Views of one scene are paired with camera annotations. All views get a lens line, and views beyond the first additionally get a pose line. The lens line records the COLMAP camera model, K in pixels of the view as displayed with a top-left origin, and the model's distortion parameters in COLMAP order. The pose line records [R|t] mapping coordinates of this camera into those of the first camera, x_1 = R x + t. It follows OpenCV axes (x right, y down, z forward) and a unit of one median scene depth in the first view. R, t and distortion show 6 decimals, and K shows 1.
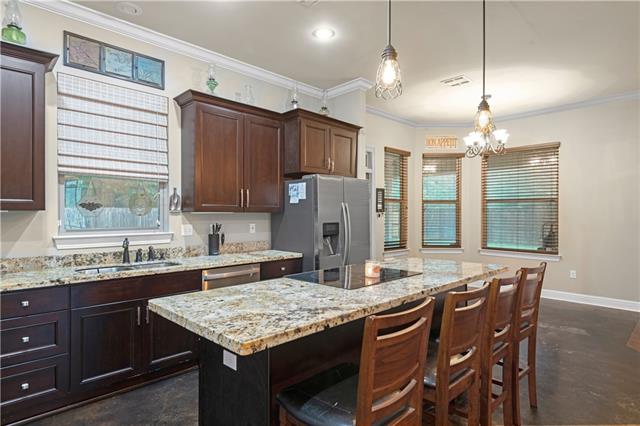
lens RADIAL K [[353.3, 0, 317.2], [0, 353.3, 212.0], [0, 0, 1]] dist [0.035883, -0.000367]
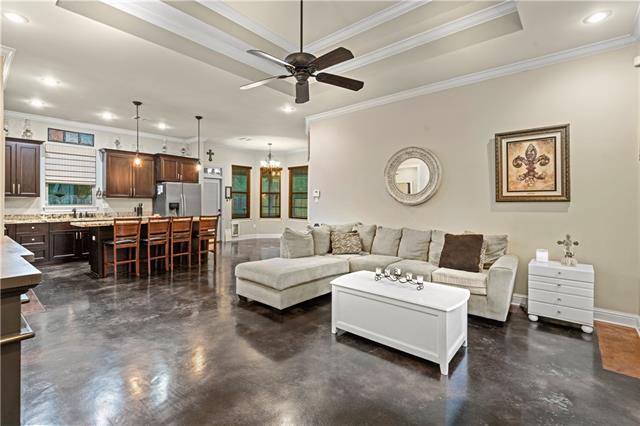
lens RADIAL K [[291.9, 0, 320.4], [0, 291.9, 201.8], [0, 0, 1]] dist [0.000784, -0.000629]
pose [[0.995506, 0.002244, 0.094676, 0.832261], [-0.002954, 0.999969, 0.007356, 0.007194], [-0.094657, -0.007603, 0.995481, -1.013496]]
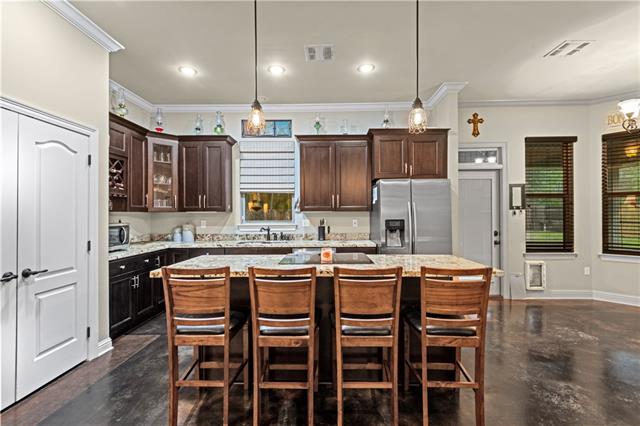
lens RADIAL K [[295.0, 0, 320.0], [0, 295.0, 213.0], [0, 0, 1]] dist [-0.000049, -0.000584]
pose [[0.692750, -0.005408, -0.721157, 0.593932], [0.010799, 0.999938, 0.002875, 0.003354], [0.721097, -0.009779, 0.692766, 0.142750]]
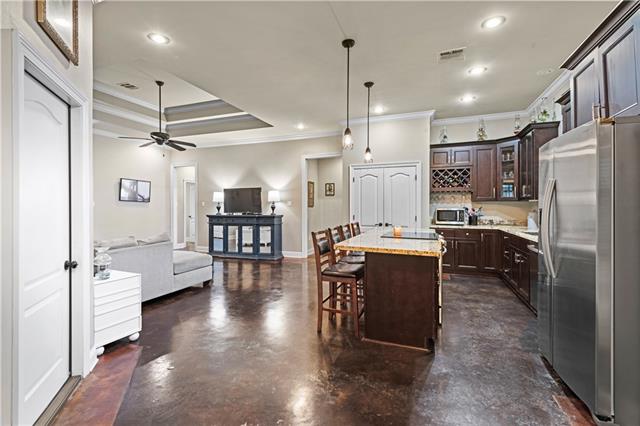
lens RADIAL K [[295.0, 0, 320.0], [0, 295.0, 213.0], [0, 0, 1]] dist [-0.000049, -0.000584]
pose [[-0.912715, 0.007682, -0.408525, 0.752978], [0.002016, 0.999896, 0.014300, 0.029680], [0.408592, 0.012229, -0.912635, 1.406917]]
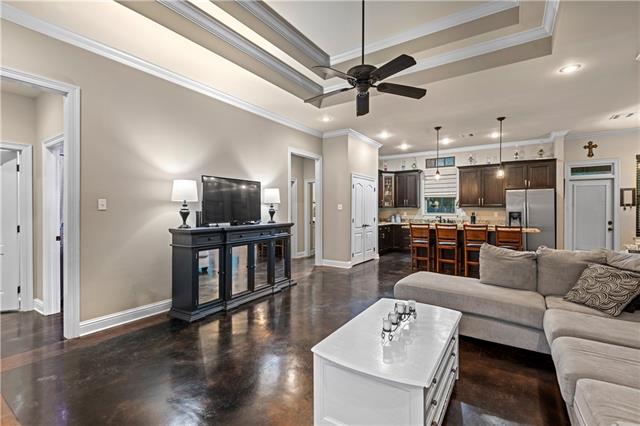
lens RADIAL K [[294.9, 0, 312.2], [0, 294.9, 212.3], [0, 0, 1]] dist [-0.003119, -0.001080]
pose [[0.191037, 0.006577, -0.981561, 1.618469], [0.007867, 0.999935, 0.008232, 0.008588], [0.981551, -0.009295, 0.190972, -0.578974]]
